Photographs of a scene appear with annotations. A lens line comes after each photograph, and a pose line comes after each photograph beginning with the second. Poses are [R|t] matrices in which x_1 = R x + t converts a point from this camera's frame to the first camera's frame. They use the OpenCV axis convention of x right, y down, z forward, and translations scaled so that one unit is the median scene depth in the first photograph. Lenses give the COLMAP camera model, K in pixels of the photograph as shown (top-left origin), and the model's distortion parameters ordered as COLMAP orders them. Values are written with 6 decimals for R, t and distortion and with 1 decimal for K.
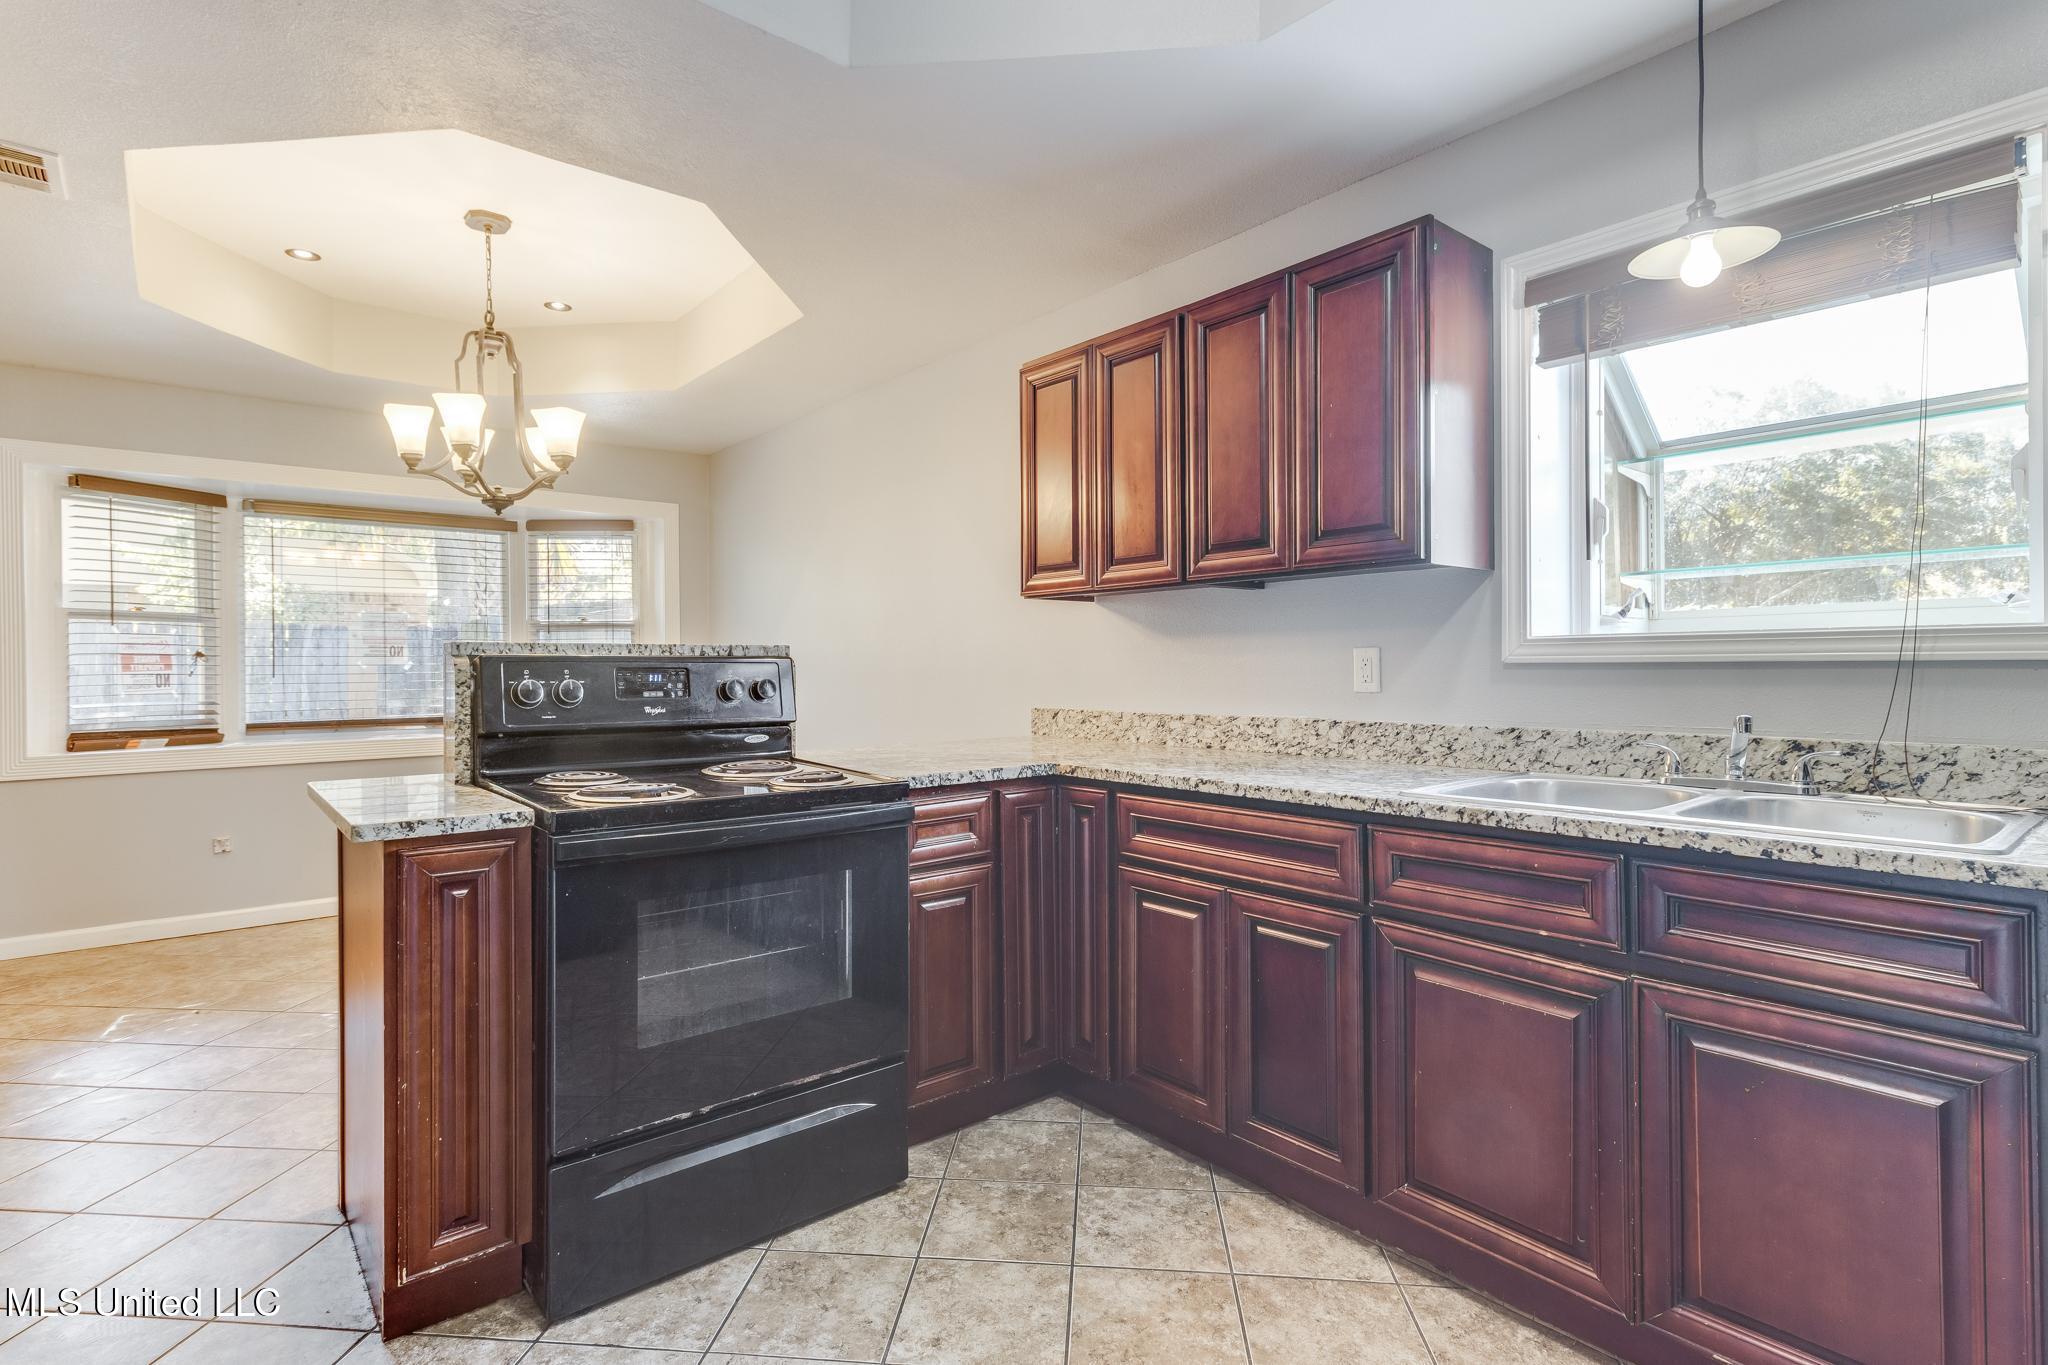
lens RADIAL K [[971.1, 0, 1009.4], [0, 971.1, 686.4], [0, 0, 1]] dist [-0.002395, 0.002242]
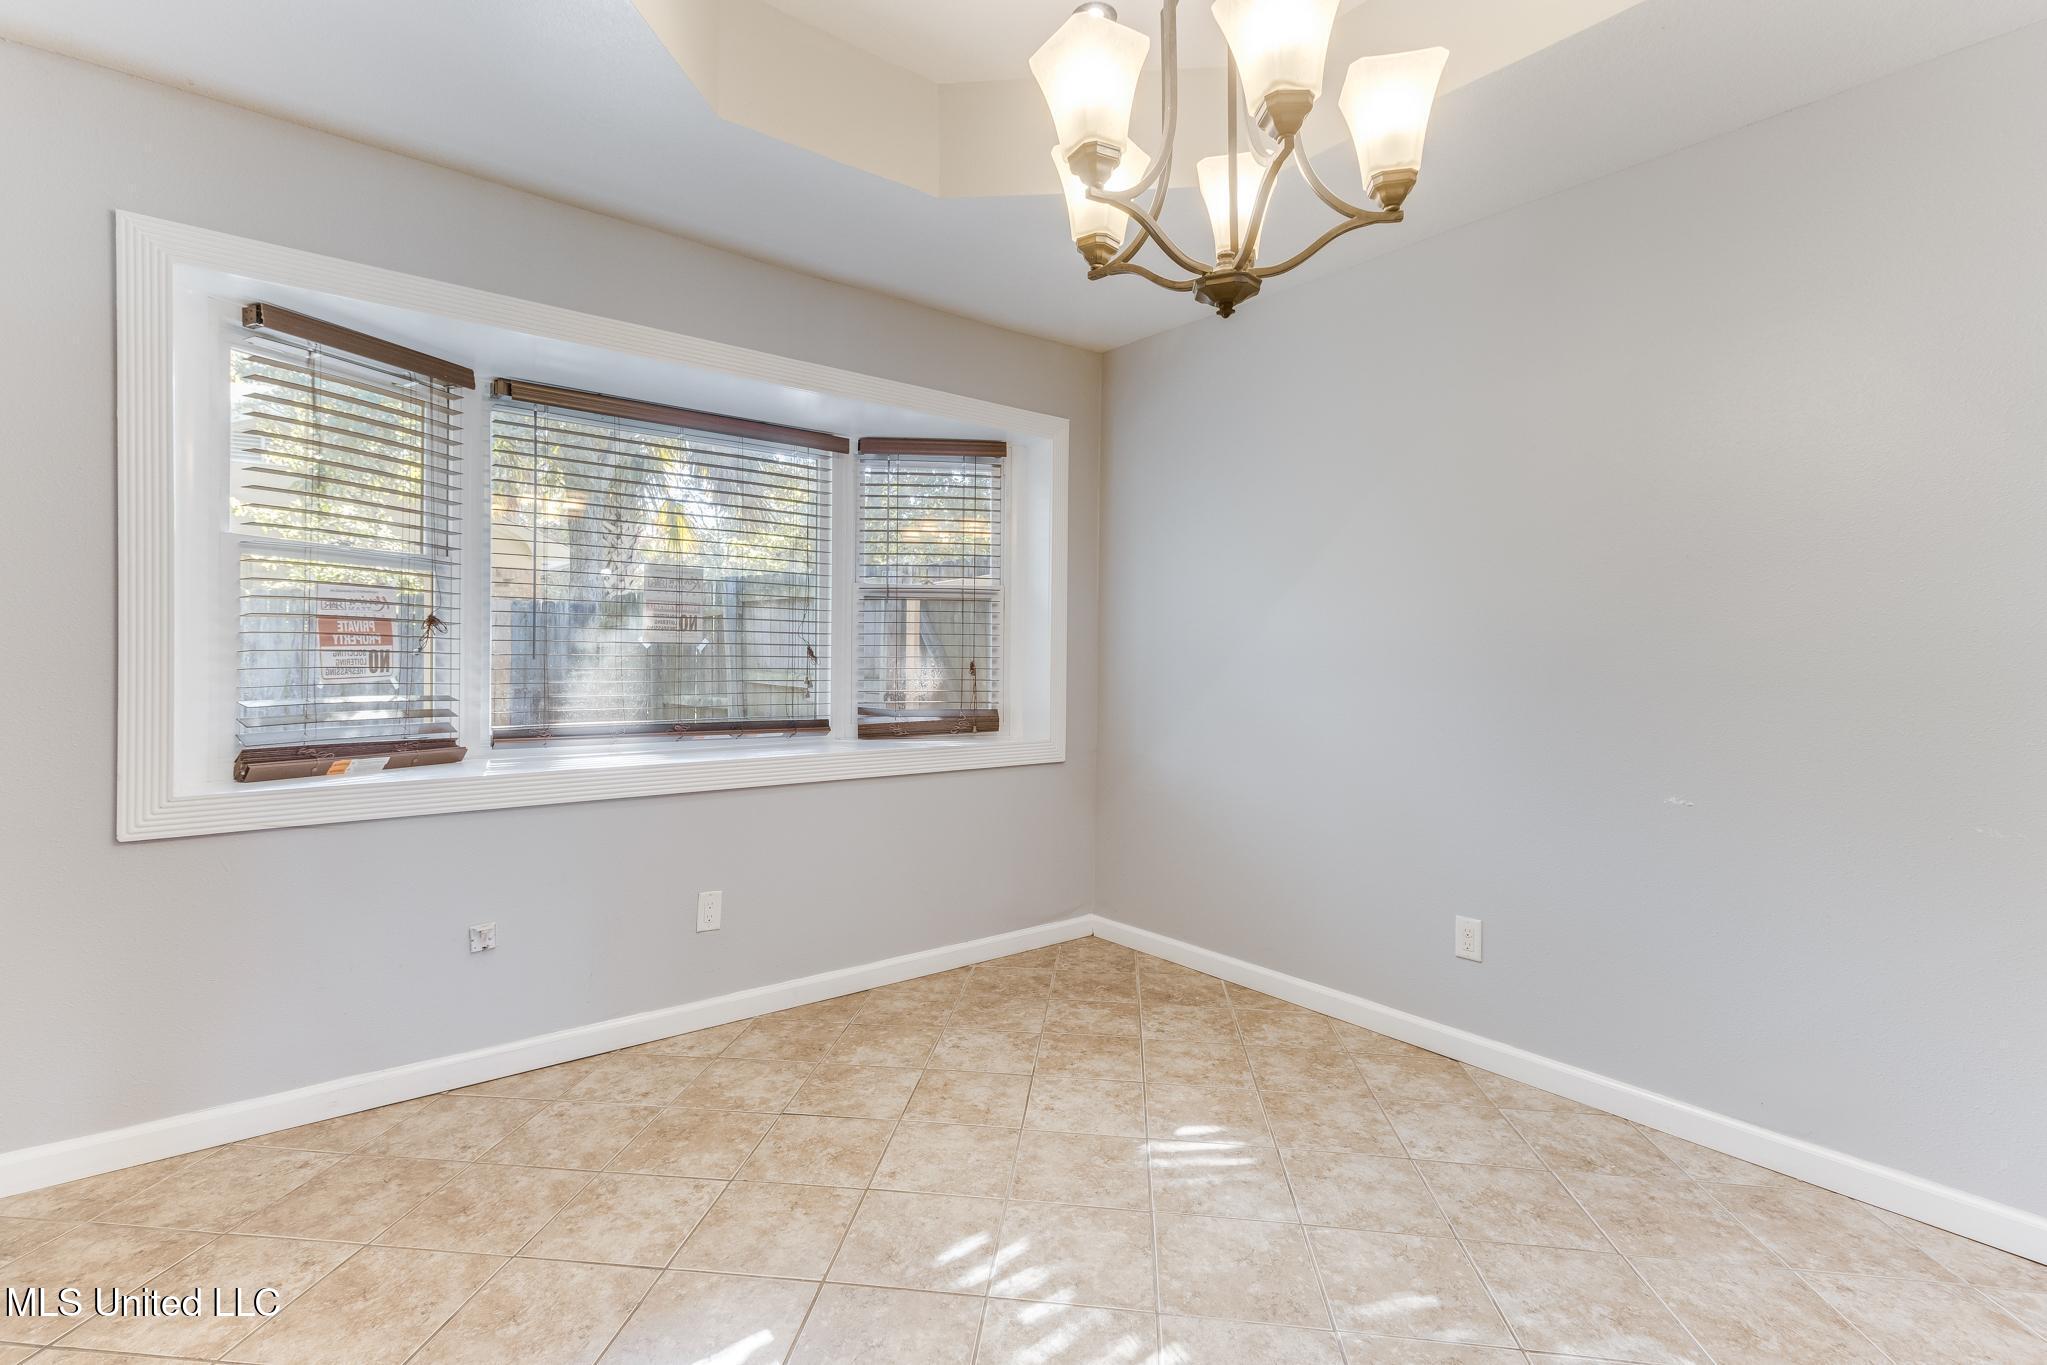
lens RADIAL K [[970.7, 0, 979.1], [0, 970.7, 667.4], [0, 0, 1]] dist [-0.002395, 0.002242]
pose [[0.999182, 0.007933, -0.039666, -0.481865], [-0.008358, 0.999909, -0.010564, 0.000626], [0.039578, 0.010886, 0.999157, 0.423398]]
